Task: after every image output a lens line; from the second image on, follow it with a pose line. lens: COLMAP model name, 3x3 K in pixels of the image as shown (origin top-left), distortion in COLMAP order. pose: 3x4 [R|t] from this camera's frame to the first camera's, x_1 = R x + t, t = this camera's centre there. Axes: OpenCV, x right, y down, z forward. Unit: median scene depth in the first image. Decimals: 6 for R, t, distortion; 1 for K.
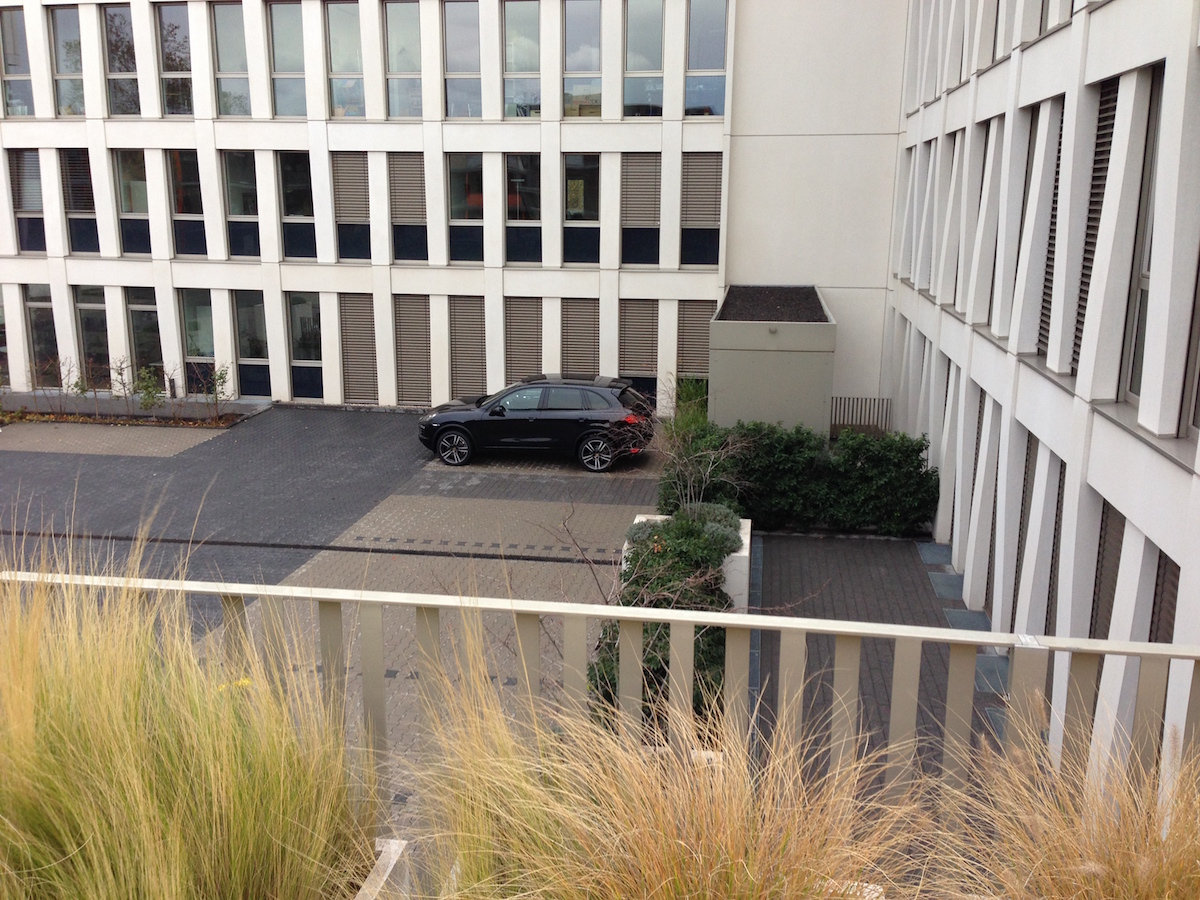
lens RADIAL K [[1127.0, 0, 600.0], [0, 1127.0, 450.0], [0, 0, 1]] dist [0.037443, -0.022882]
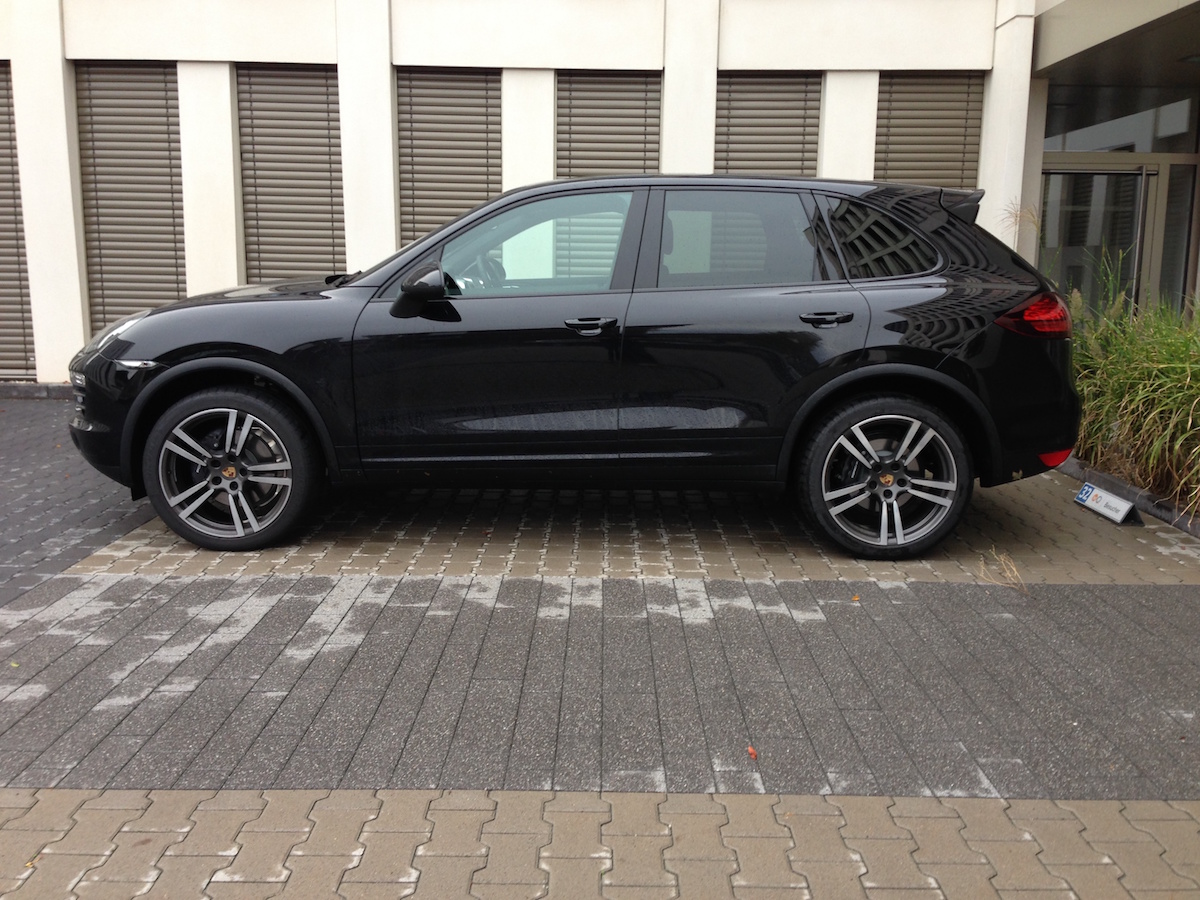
lens RADIAL K [[1127.0, 0, 600.0], [0, 1127.0, 450.0], [0, 0, 1]] dist [0.037443, -0.022882]
pose [[0.989186, -0.020733, 0.145194, -0.091494], [0.029308, 0.997934, -0.057175, 0.009235], [-0.143709, 0.060812, 0.987750, 0.785732]]
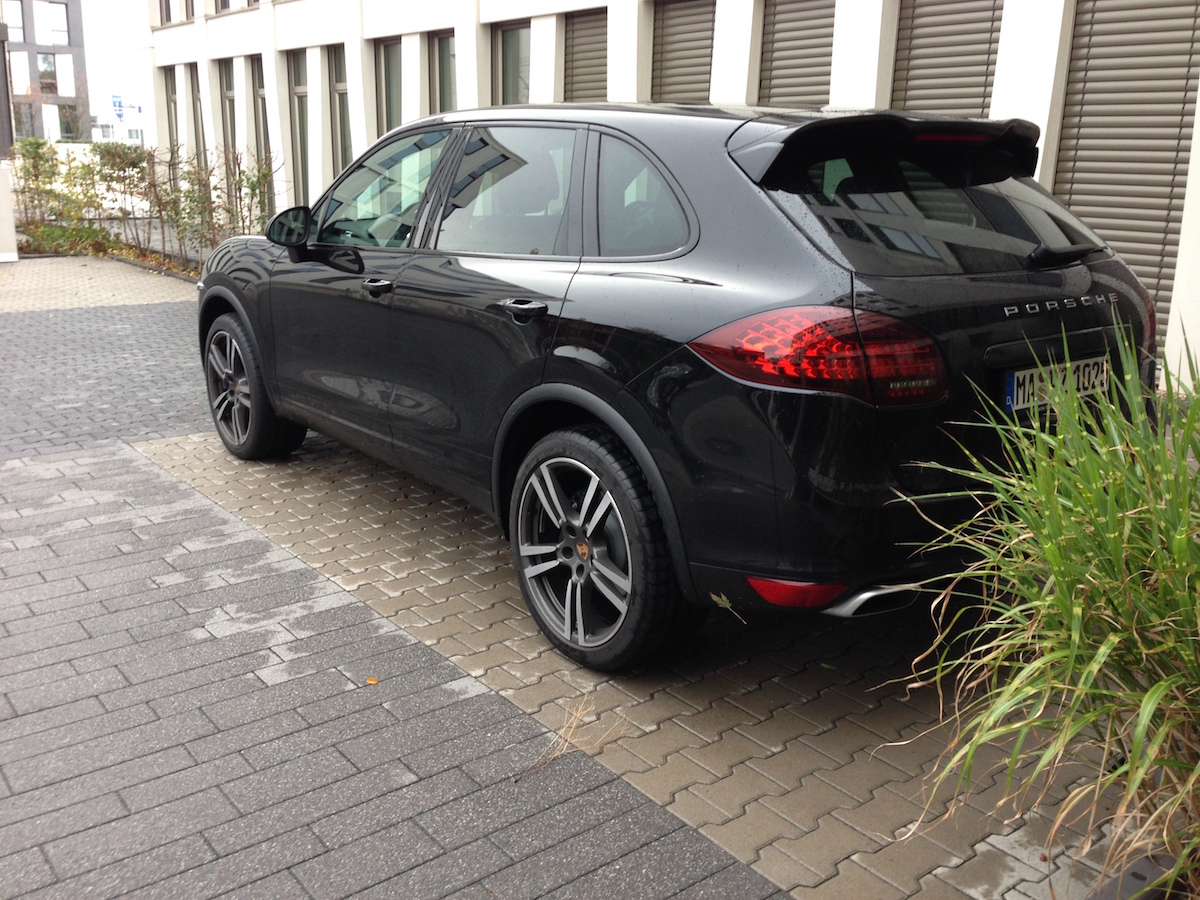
lens RADIAL K [[1127.0, 0, 600.0], [0, 1127.0, 450.0], [0, 0, 1]] dist [0.037443, -0.022882]
pose [[0.732039, 0.181974, -0.656509, 0.098452], [-0.171578, 0.981849, 0.080835, -0.022550], [0.659302, 0.053468, 0.749974, 0.883811]]
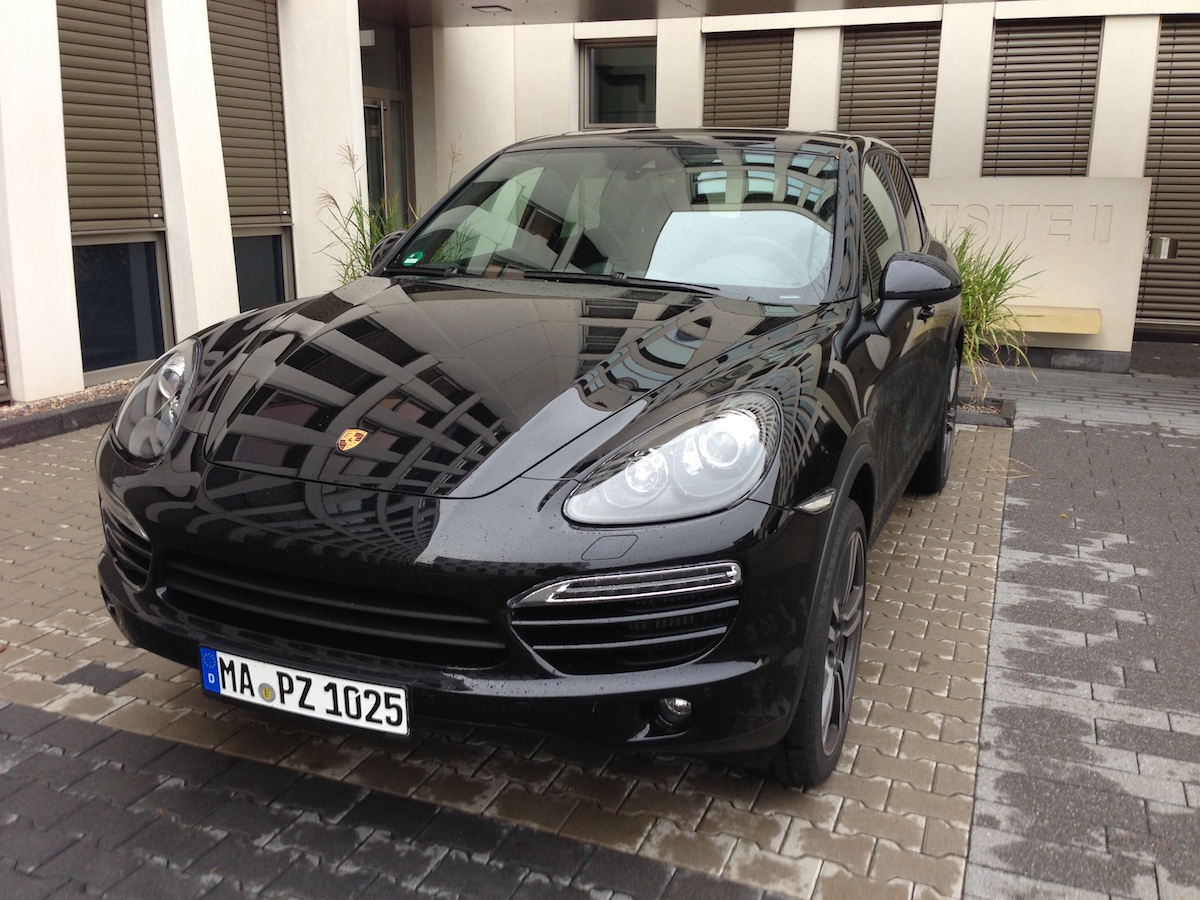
lens RADIAL K [[1127.0, 0, 600.0], [0, 1127.0, 450.0], [0, 0, 1]] dist [0.037443, -0.022882]
pose [[0.210127, -0.243750, 0.946801, -0.258661], [0.215027, 0.956231, 0.198456, -0.055584], [-0.953735, 0.161887, 0.253343, 1.009299]]
